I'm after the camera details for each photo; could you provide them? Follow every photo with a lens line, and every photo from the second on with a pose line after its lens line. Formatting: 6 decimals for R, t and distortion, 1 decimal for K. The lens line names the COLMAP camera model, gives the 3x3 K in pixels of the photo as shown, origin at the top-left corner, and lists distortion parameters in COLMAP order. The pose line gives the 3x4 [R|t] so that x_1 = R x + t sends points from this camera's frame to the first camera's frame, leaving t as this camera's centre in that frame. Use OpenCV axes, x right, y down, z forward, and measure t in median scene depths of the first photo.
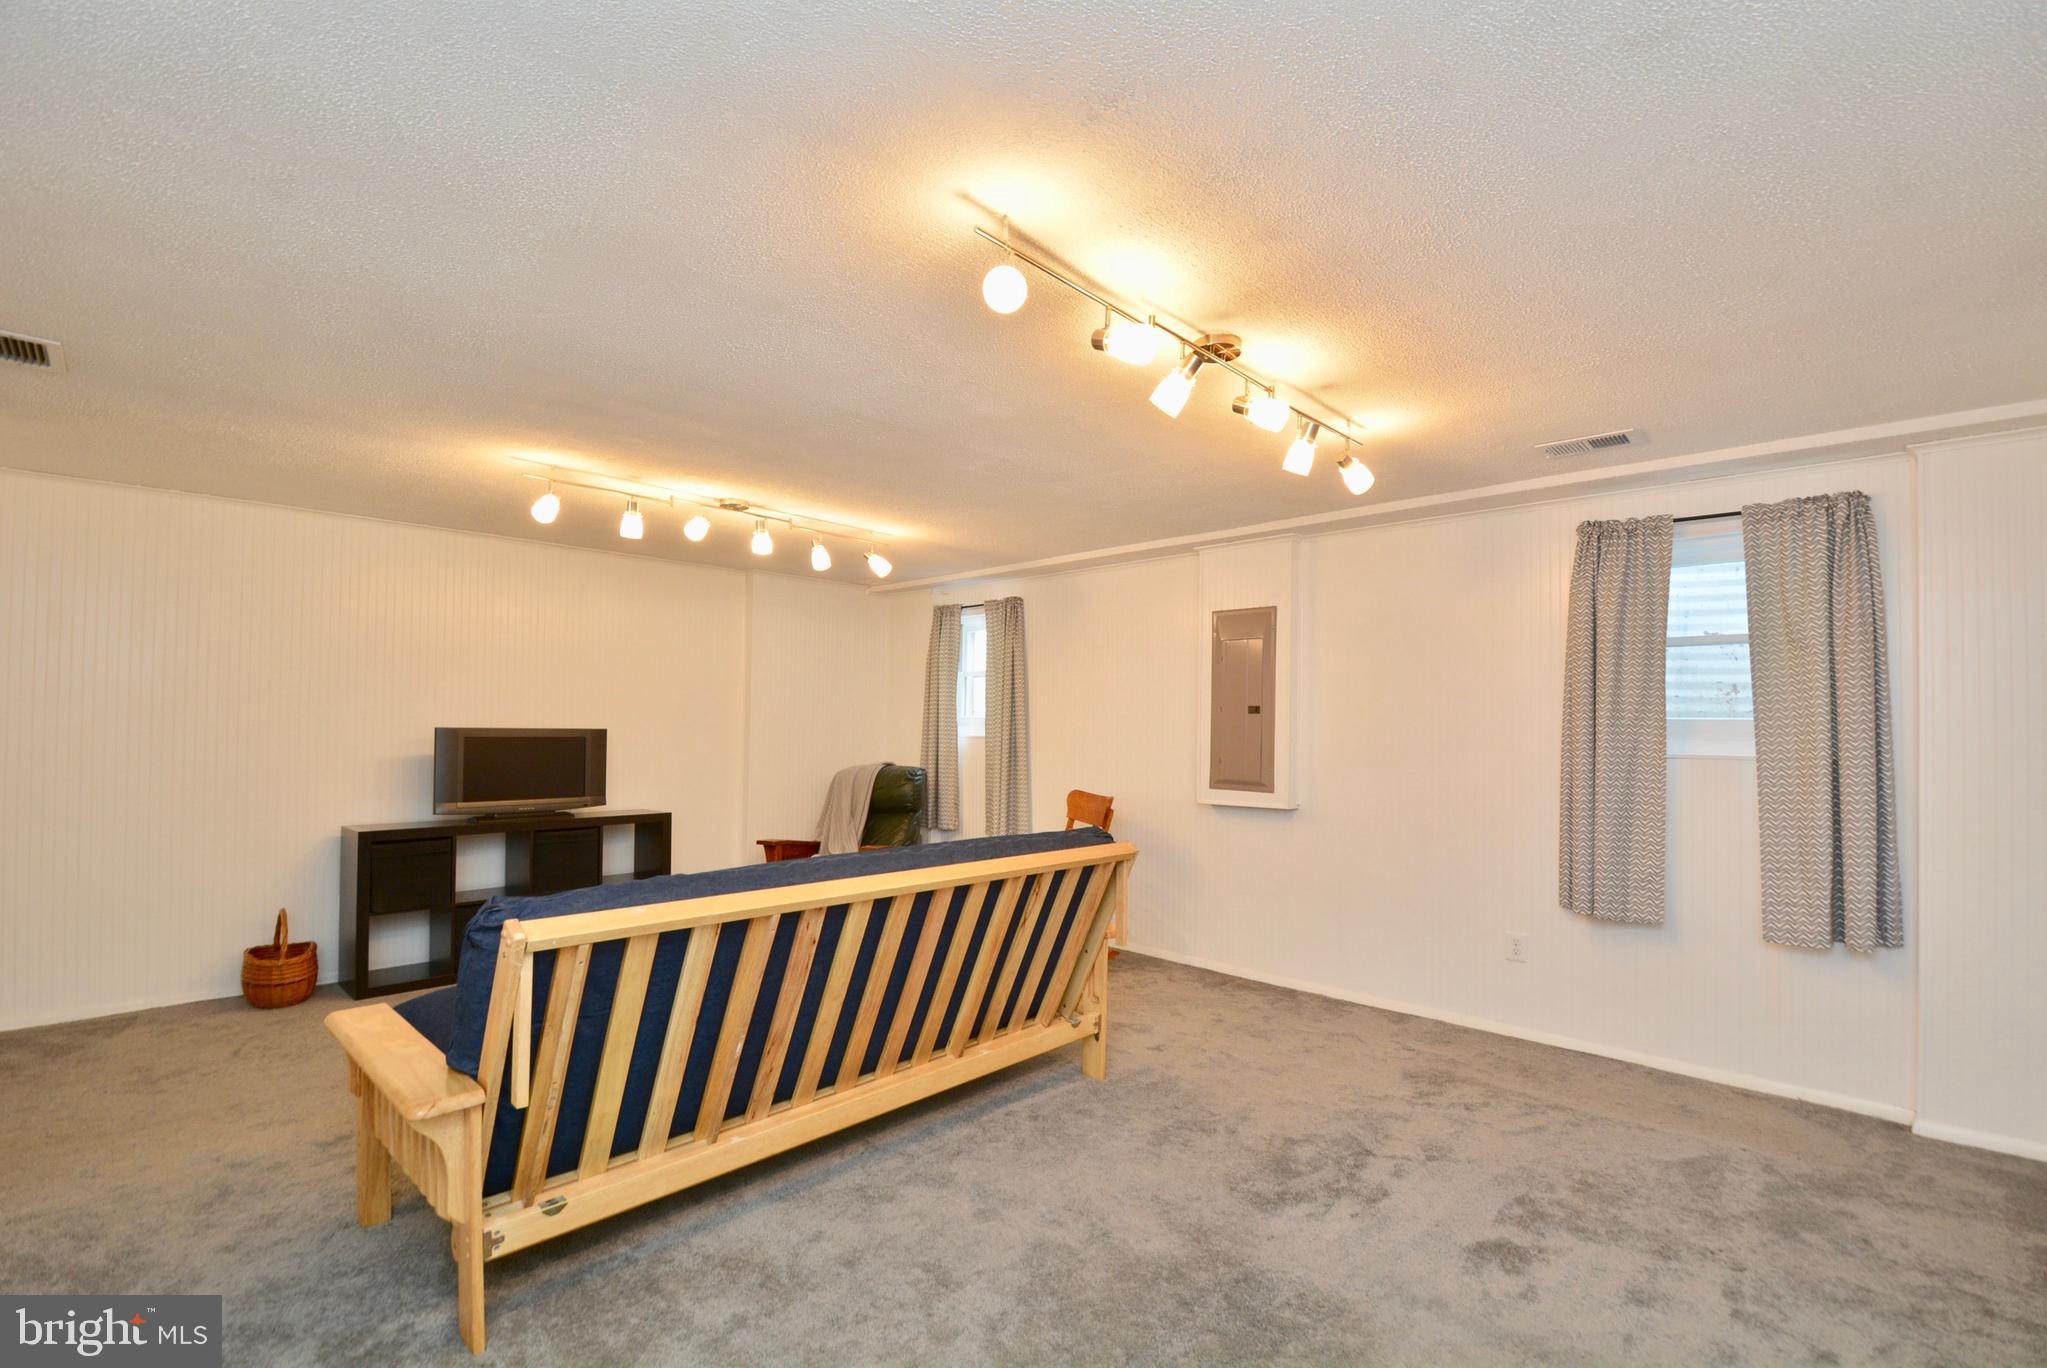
lens RADIAL K [[894.8, 0, 1048.6], [0, 894.8, 708.4], [0, 0, 1]] dist [0.013400, -0.023707]
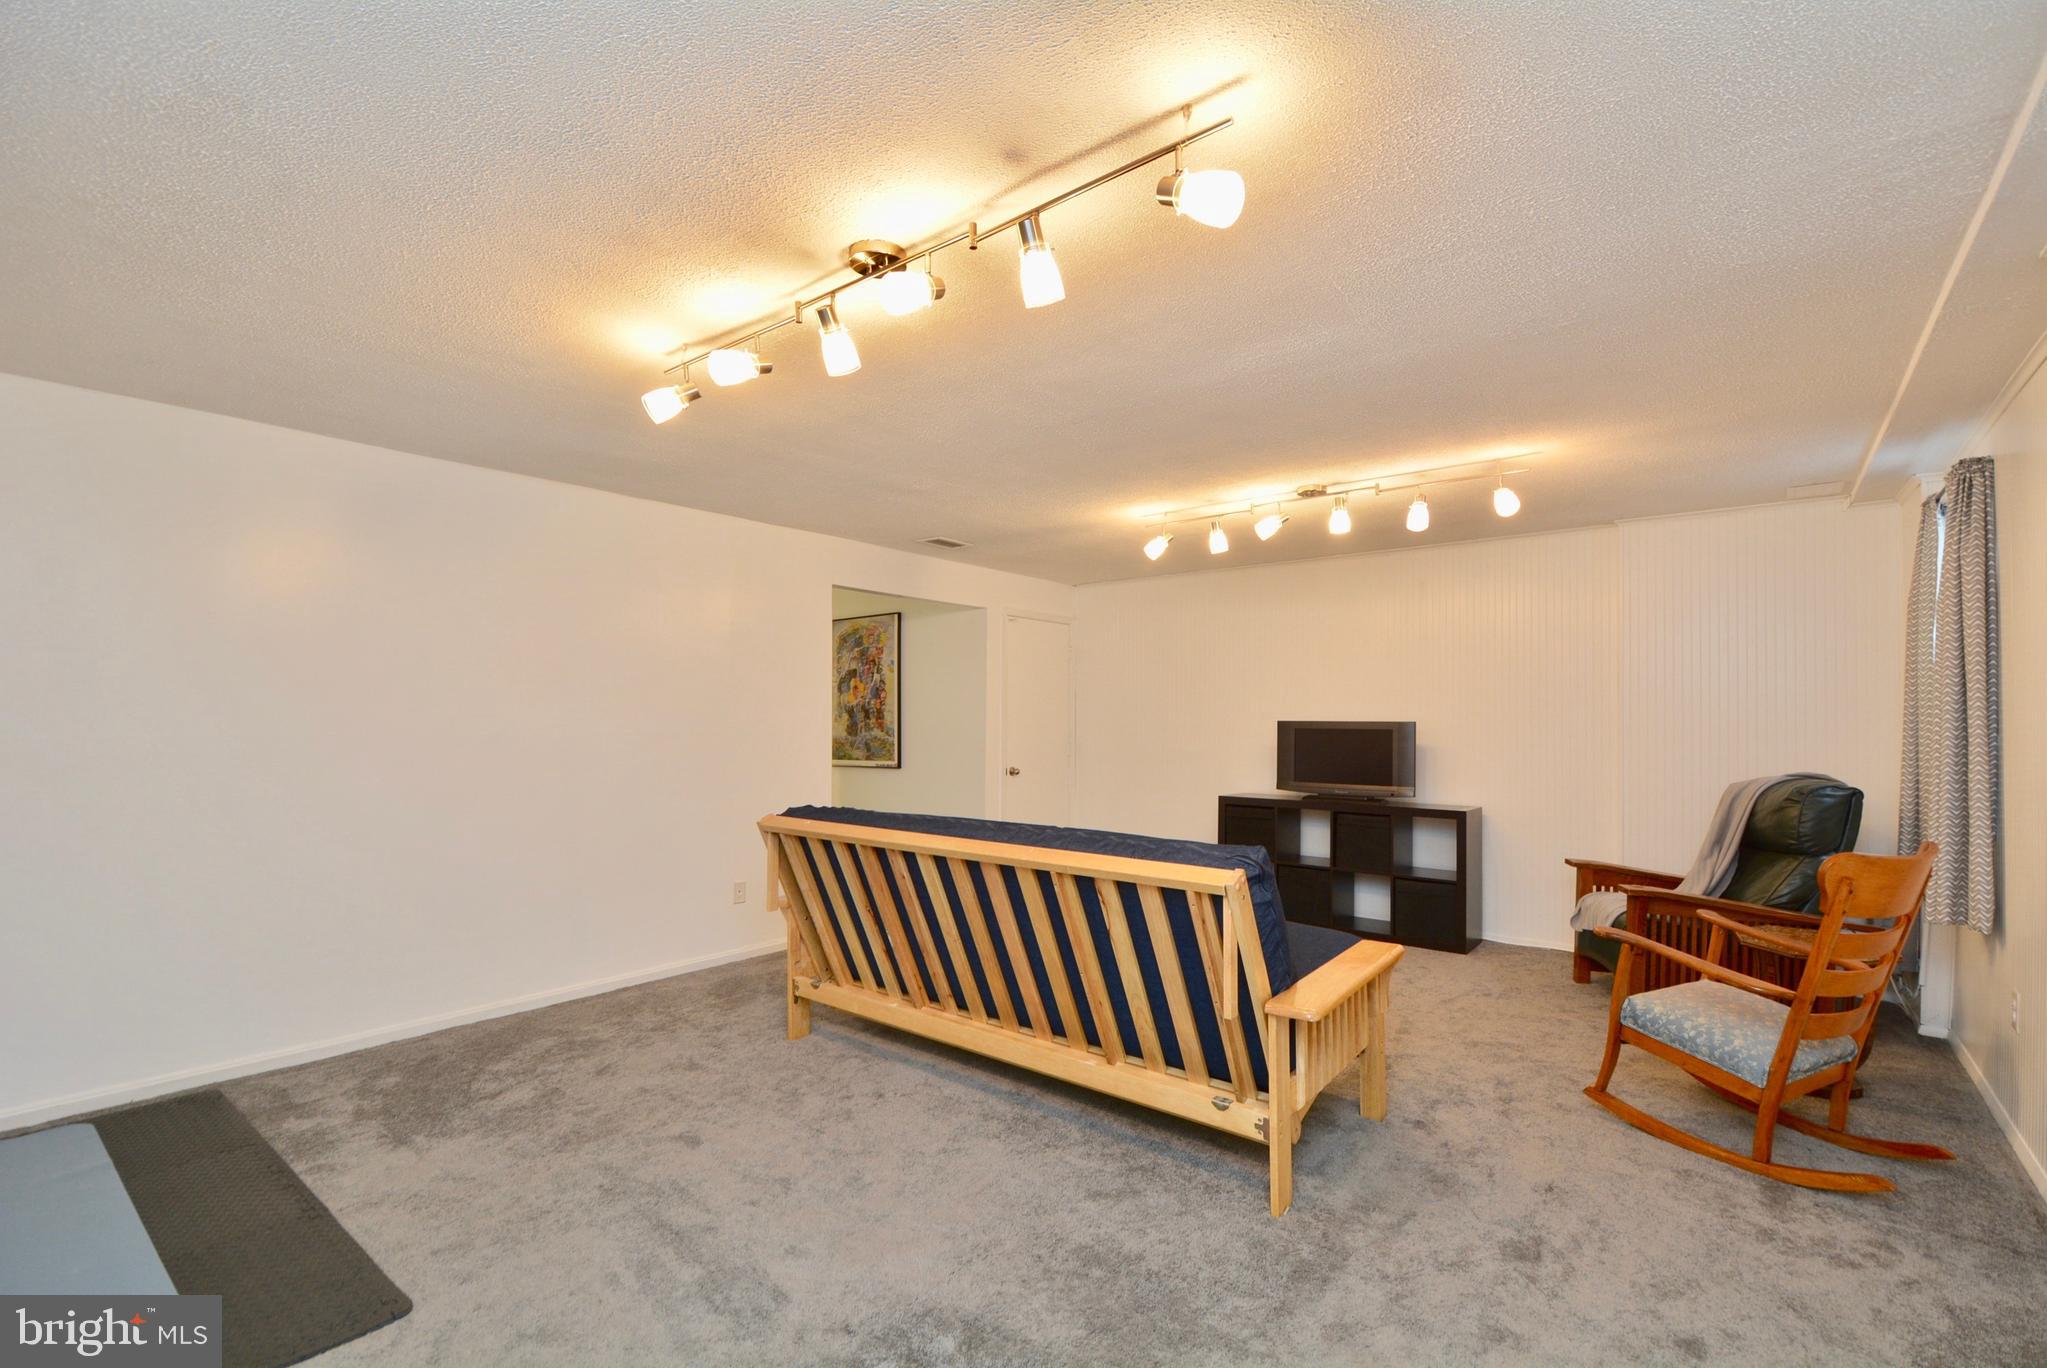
lens RADIAL K [[894.8, 0, 1048.6], [0, 894.8, 708.4], [0, 0, 1]] dist [0.013400, -0.023707]
pose [[0.090199, -0.022306, -0.995674, 0.546923], [0.017858, 0.999625, -0.020777, 0.024373], [0.995764, -0.015906, 0.090563, 0.564993]]
